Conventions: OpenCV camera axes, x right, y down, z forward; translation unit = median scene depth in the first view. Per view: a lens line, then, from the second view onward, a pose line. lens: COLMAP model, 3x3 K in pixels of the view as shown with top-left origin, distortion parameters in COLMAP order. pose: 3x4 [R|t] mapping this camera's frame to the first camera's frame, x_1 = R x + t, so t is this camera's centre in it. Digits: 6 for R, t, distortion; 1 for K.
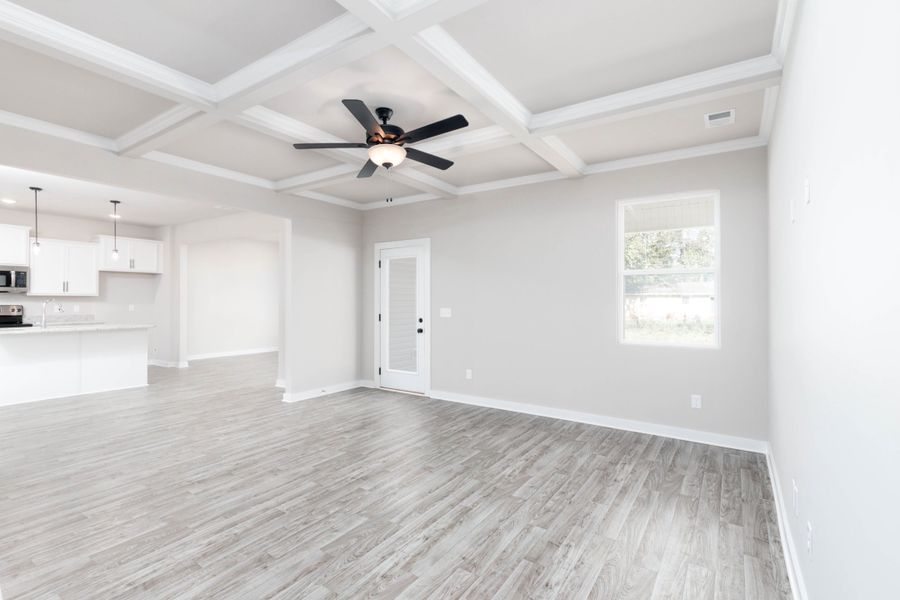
lens RADIAL K [[429.8, 0, 443.8], [0, 429.8, 299.3], [0, 0, 1]] dist [0.000239, 0.000251]
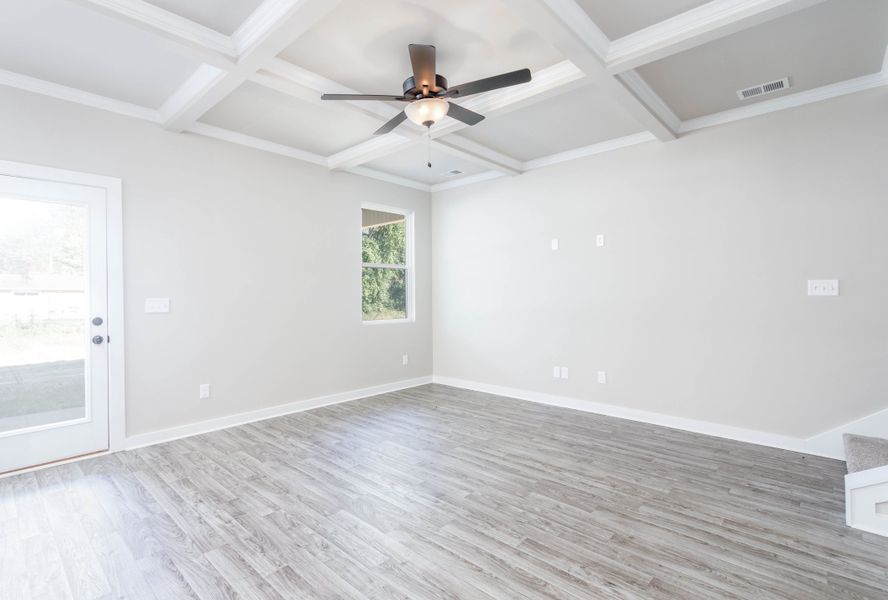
lens RADIAL K [[406.7, 0, 445.9], [0, 406.7, 297.4], [0, 0, 1]] dist [0.003238, 0.000395]
pose [[0.152527, -0.008959, 0.988259, -0.599187], [0.005309, 0.999952, 0.008246, 0.018268], [-0.988285, 0.003989, 0.152567, 0.553145]]
